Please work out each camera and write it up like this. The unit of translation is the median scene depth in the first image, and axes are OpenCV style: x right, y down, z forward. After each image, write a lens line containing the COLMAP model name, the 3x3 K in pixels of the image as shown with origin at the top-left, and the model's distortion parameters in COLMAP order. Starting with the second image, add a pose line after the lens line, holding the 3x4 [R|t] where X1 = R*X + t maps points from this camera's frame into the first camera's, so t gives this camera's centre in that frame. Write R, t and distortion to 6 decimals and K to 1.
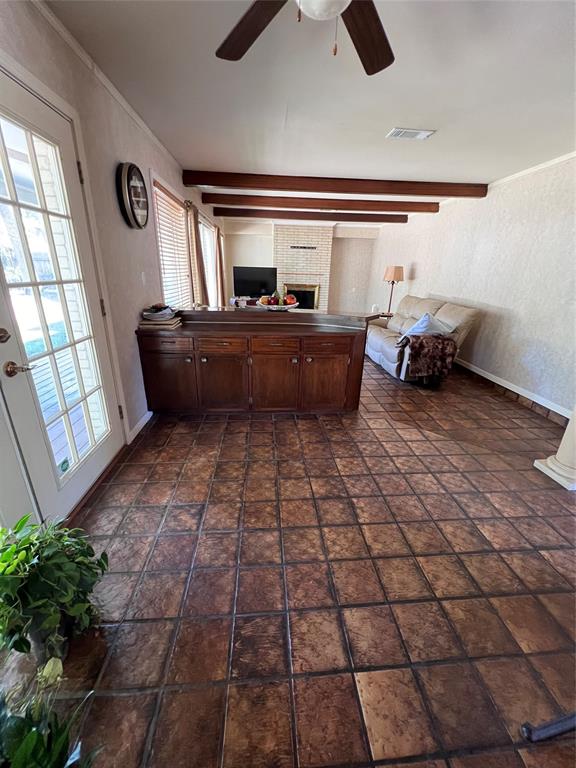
lens RADIAL K [[306.5, 0, 288.6], [0, 306.5, 384.6], [0, 0, 1]] dist [-0.009057, 0.000713]
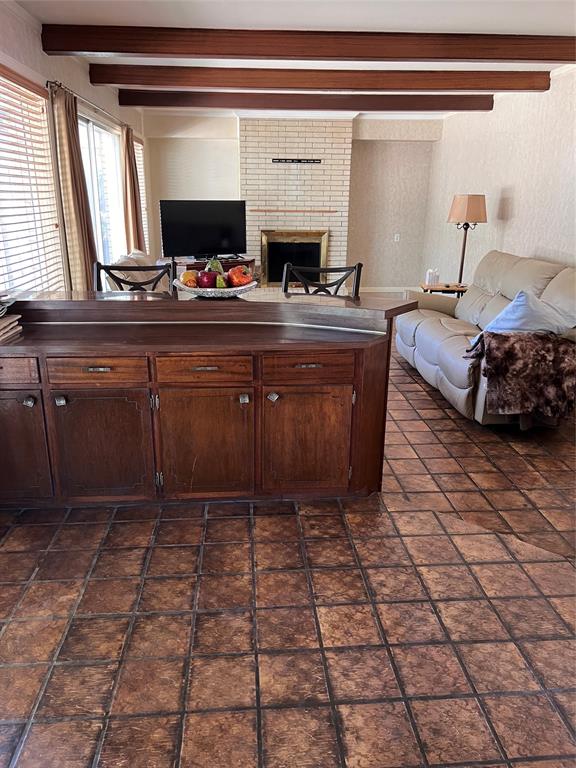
lens RADIAL K [[577.7, 0, 288.4], [0, 577.7, 384.0], [0, 0, 1]] dist [0.033290, -0.034293]
pose [[0.999824, -0.014189, -0.012274, 0.099025], [0.013664, 0.999031, -0.041831, -0.059853], [0.012855, 0.041656, 0.999049, 0.053611]]
